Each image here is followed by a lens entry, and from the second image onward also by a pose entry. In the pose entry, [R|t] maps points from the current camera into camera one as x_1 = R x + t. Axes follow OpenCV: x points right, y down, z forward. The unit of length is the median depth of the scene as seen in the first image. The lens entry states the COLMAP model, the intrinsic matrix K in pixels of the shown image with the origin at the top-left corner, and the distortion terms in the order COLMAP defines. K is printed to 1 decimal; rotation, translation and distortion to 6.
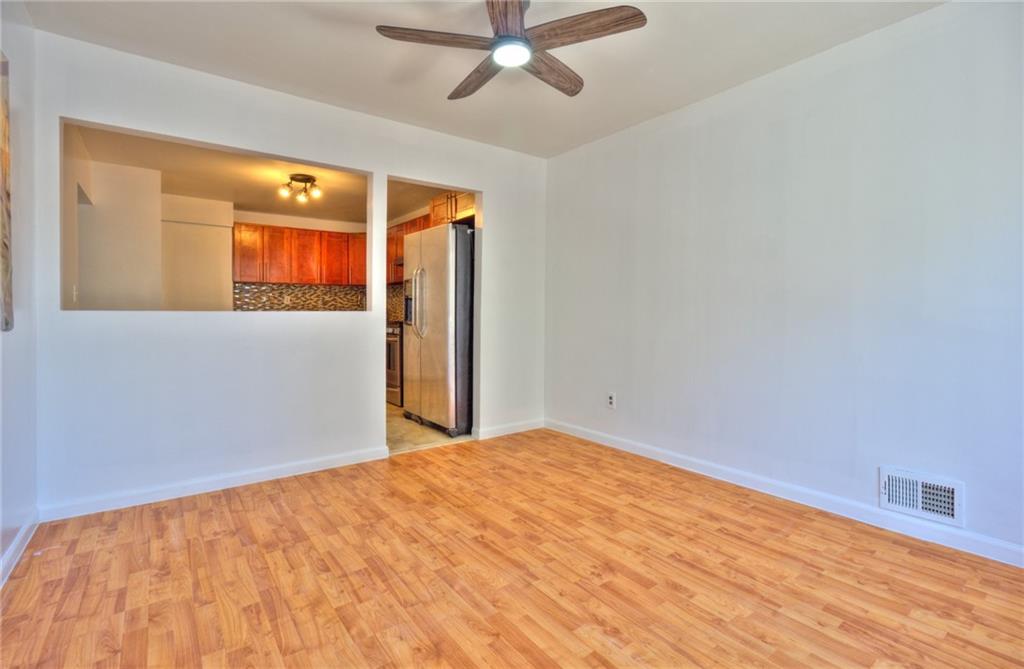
lens RADIAL K [[480.1, 0, 508.1], [0, 480.1, 312.0], [0, 0, 1]] dist [-0.000789, -0.000157]
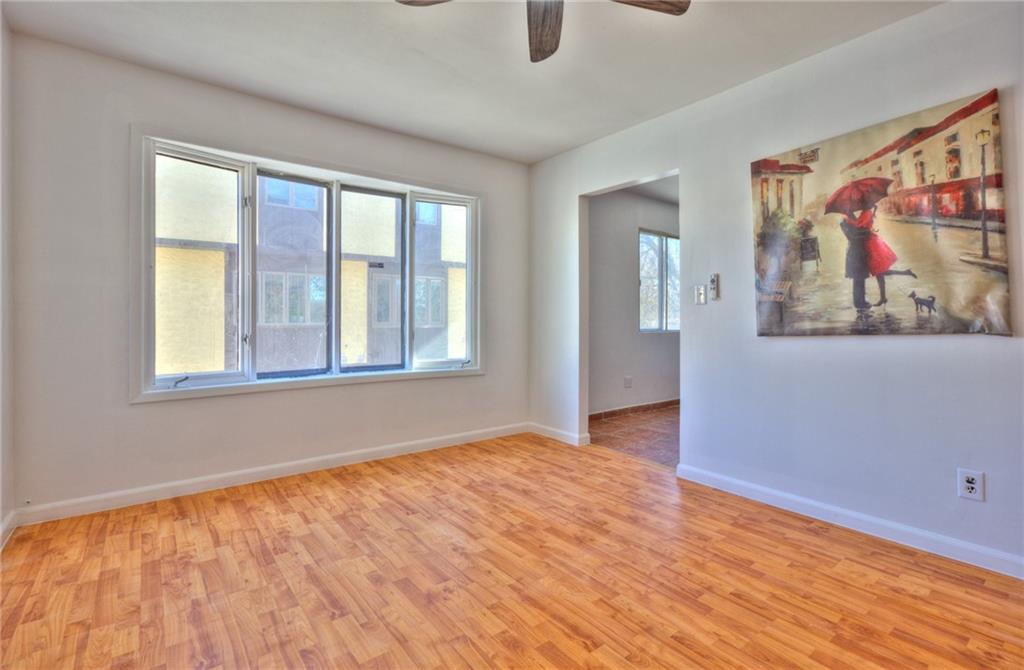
lens RADIAL K [[471.5, 0, 508.9], [0, 471.5, 326.4], [0, 0, 1]] dist [-0.000423, -0.000544]
pose [[-0.999786, -0.003556, -0.020380, 0.082804], [-0.003865, 0.999877, 0.015168, 0.005962], [0.020324, 0.015244, -0.999677, 1.917972]]
